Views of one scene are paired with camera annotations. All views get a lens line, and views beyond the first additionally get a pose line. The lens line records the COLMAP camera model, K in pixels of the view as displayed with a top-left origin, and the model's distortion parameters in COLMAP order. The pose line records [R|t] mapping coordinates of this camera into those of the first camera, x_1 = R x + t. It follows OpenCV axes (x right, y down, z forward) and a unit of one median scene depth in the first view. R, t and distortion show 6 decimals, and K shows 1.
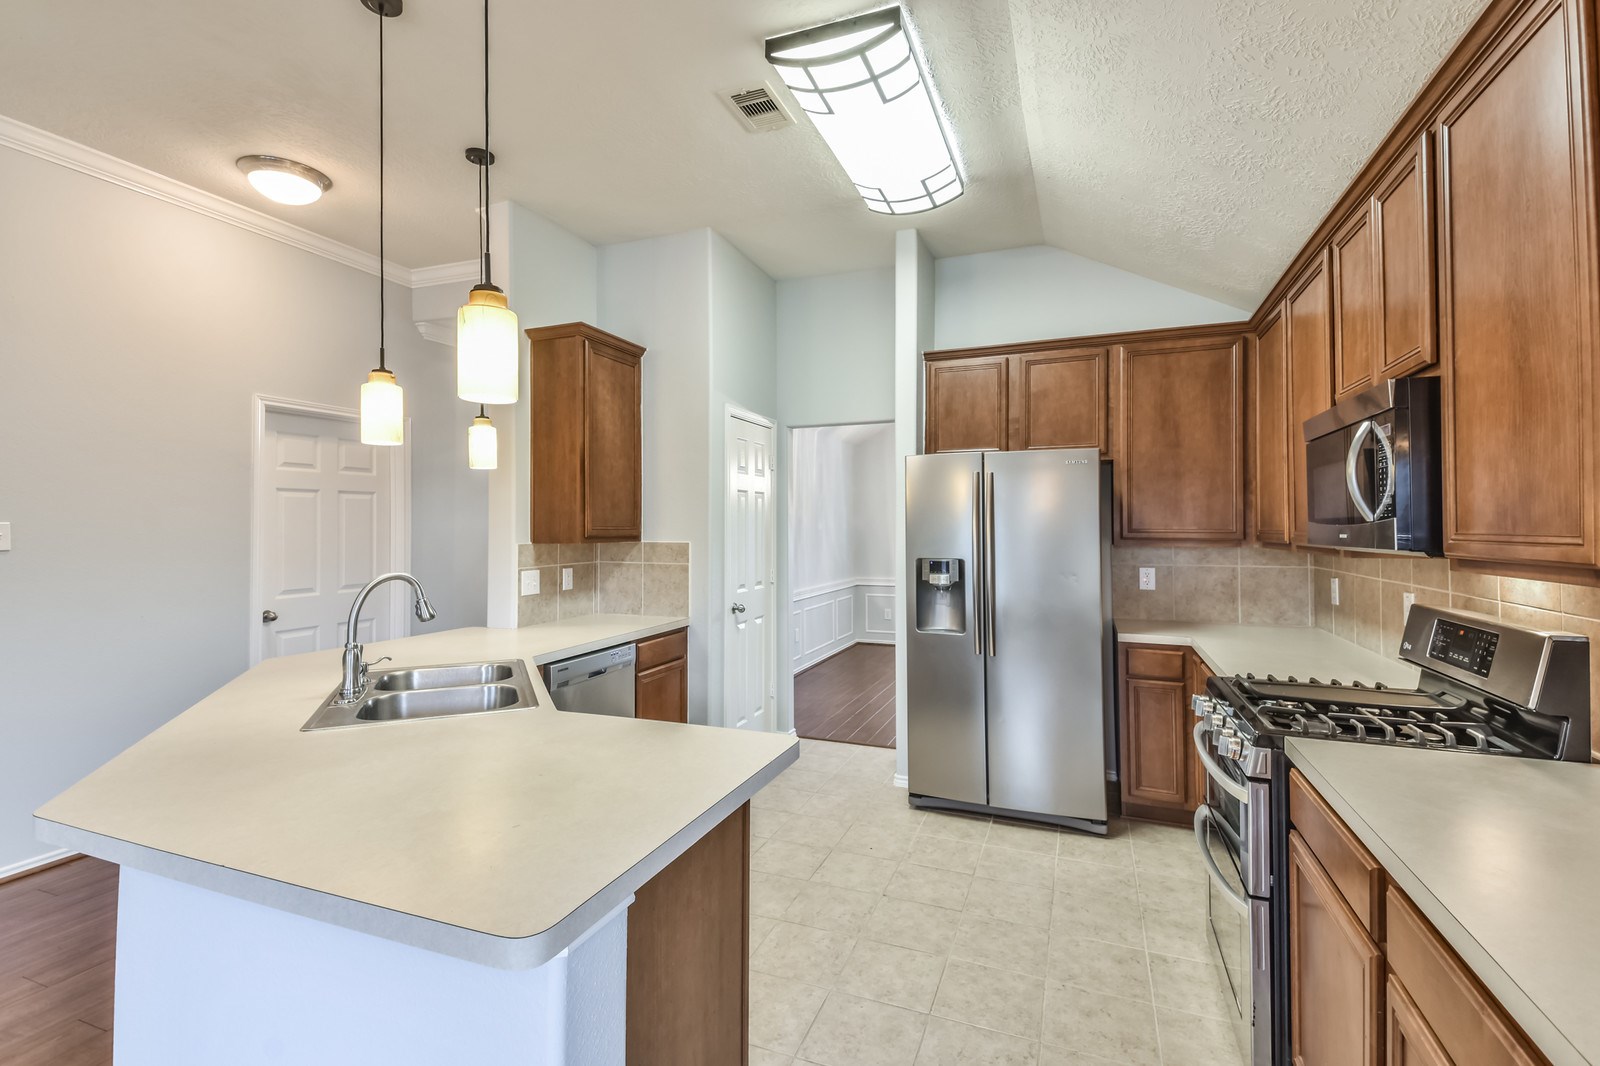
lens RADIAL K [[723.6, 0, 800.7], [0, 723.6, 512.3], [0, 0, 1]] dist [0.073449, -0.041612]
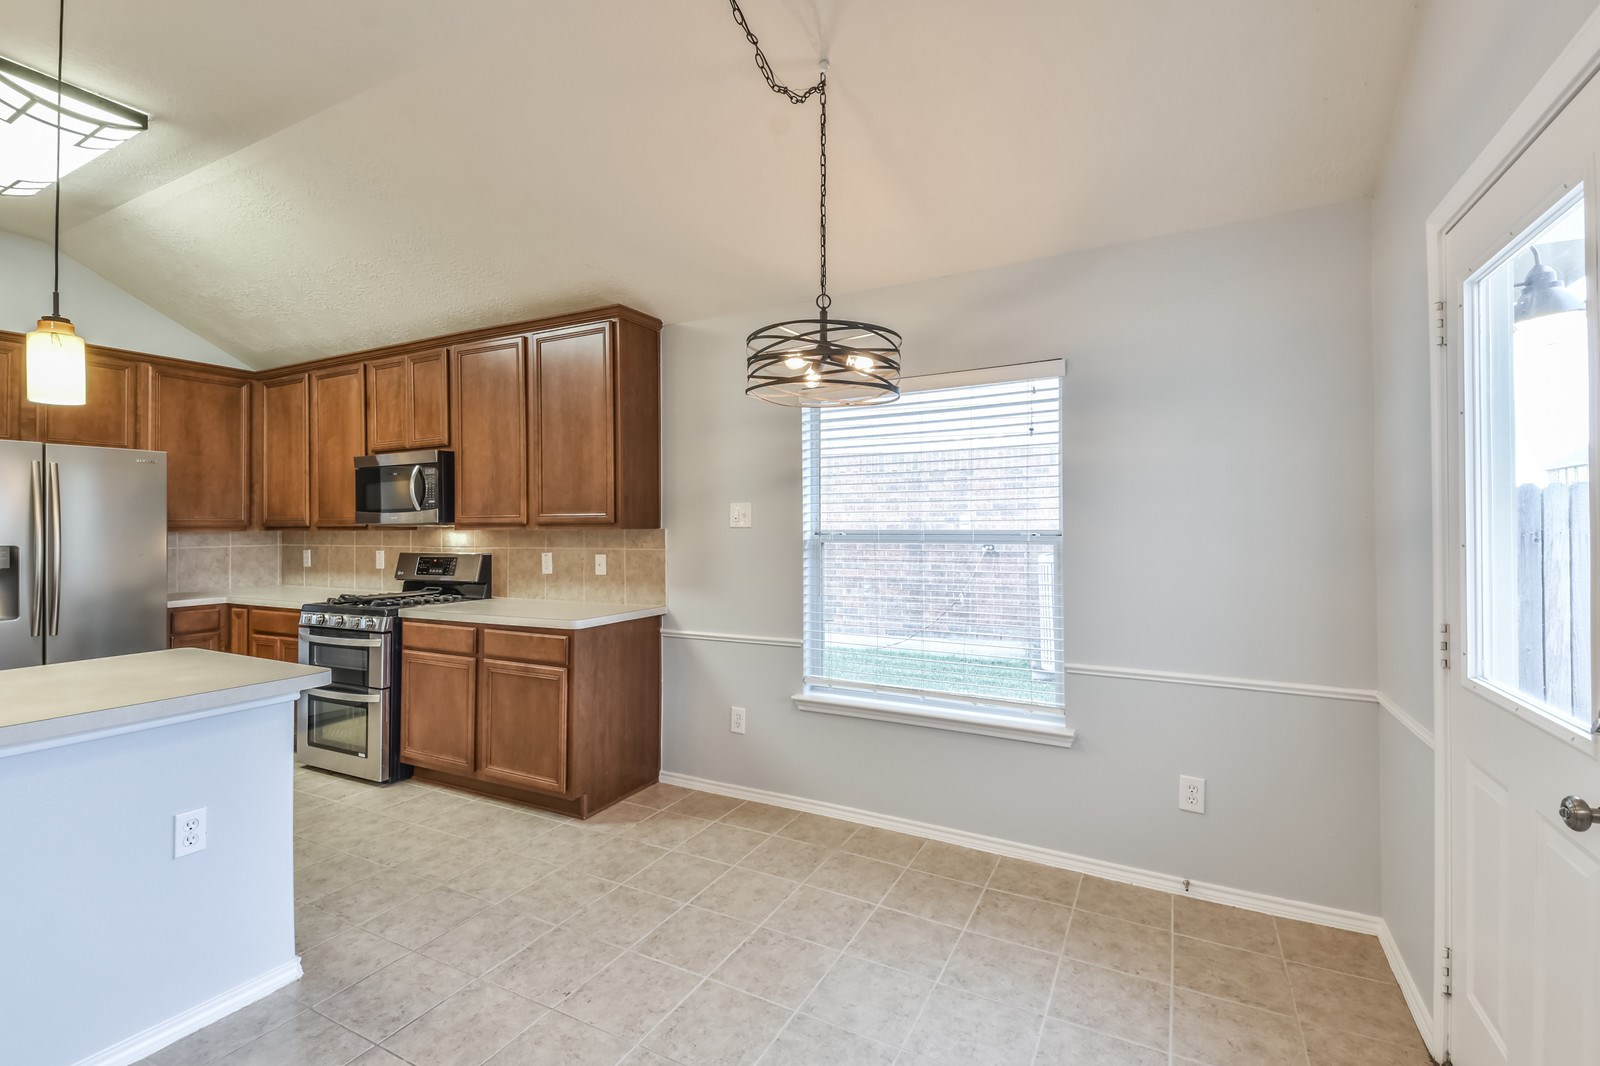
lens RADIAL K [[699.0, 0, 801.4], [0, 699.0, 517.0], [0, 0, 1]] dist [0.070184, -0.040632]
pose [[0.111168, 0.013786, 0.993706, -0.622485], [-0.013412, 0.999834, -0.012370, 0.022002], [-0.993711, -0.011953, 0.111334, -0.191901]]
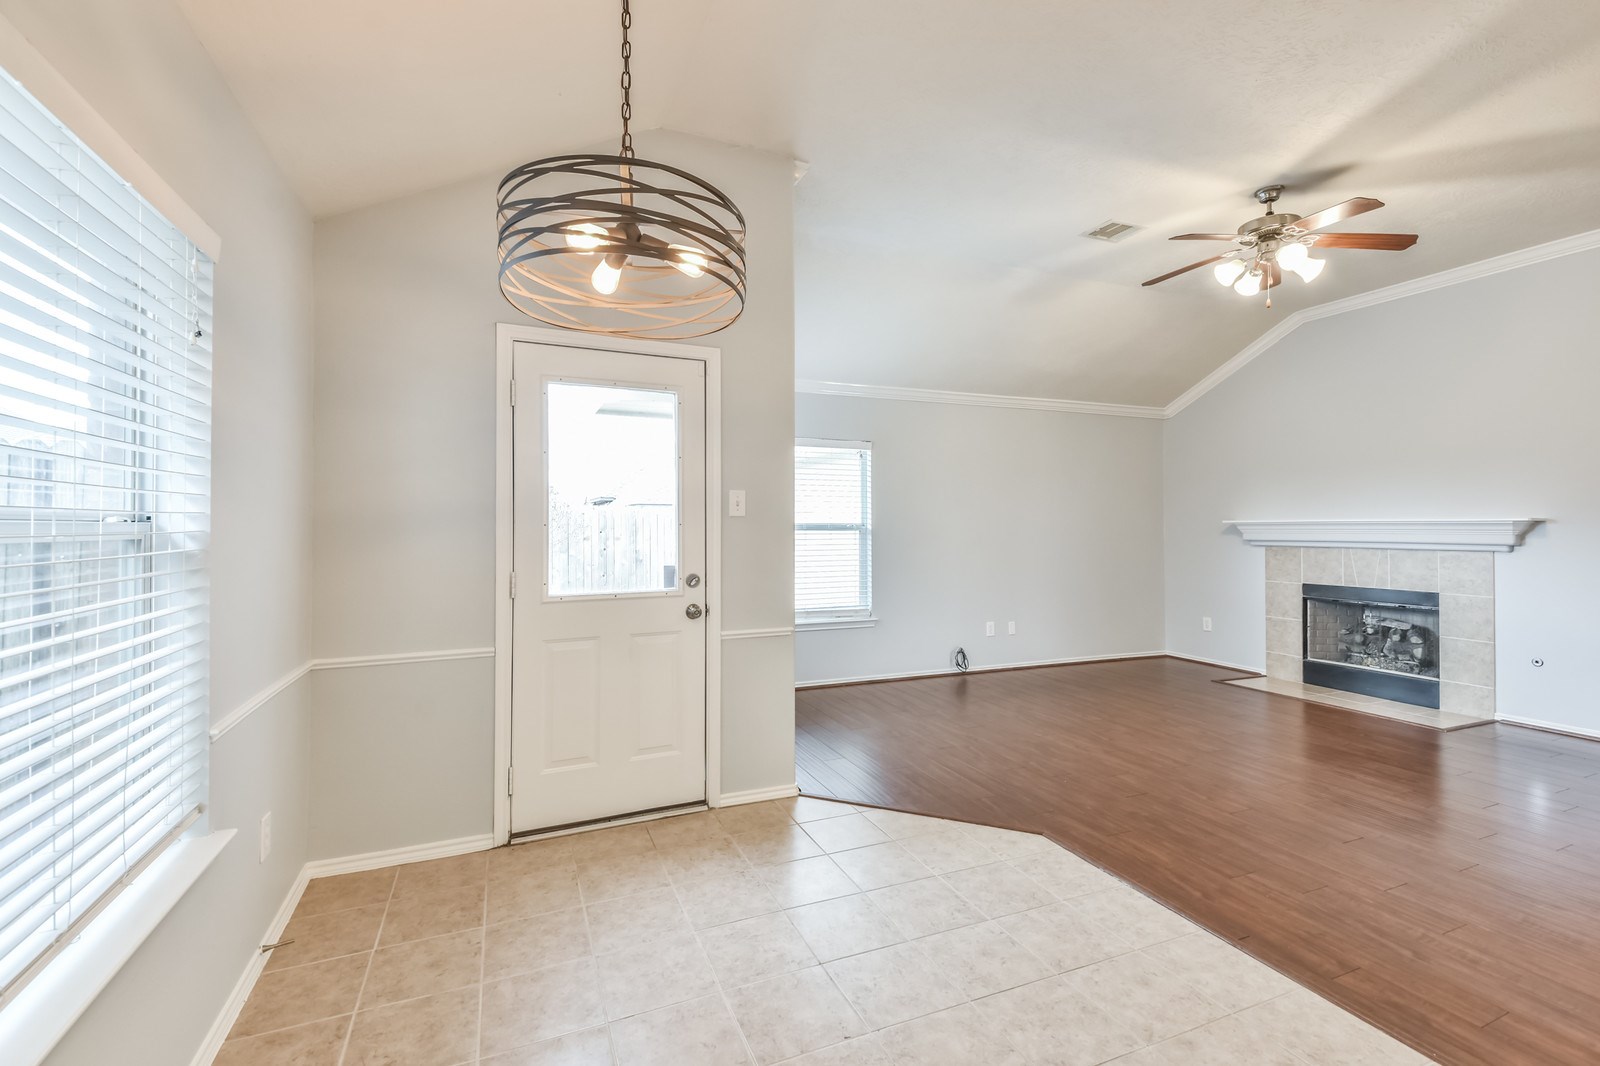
lens RADIAL K [[699.0, 0, 801.4], [0, 699.0, 517.0], [0, 0, 1]] dist [0.070184, -0.040632]
pose [[-0.715422, -0.006836, -0.698659, 0.211253], [0.012367, 0.999672, -0.022446, 0.040699], [0.698583, -0.024698, -0.715103, 0.220993]]
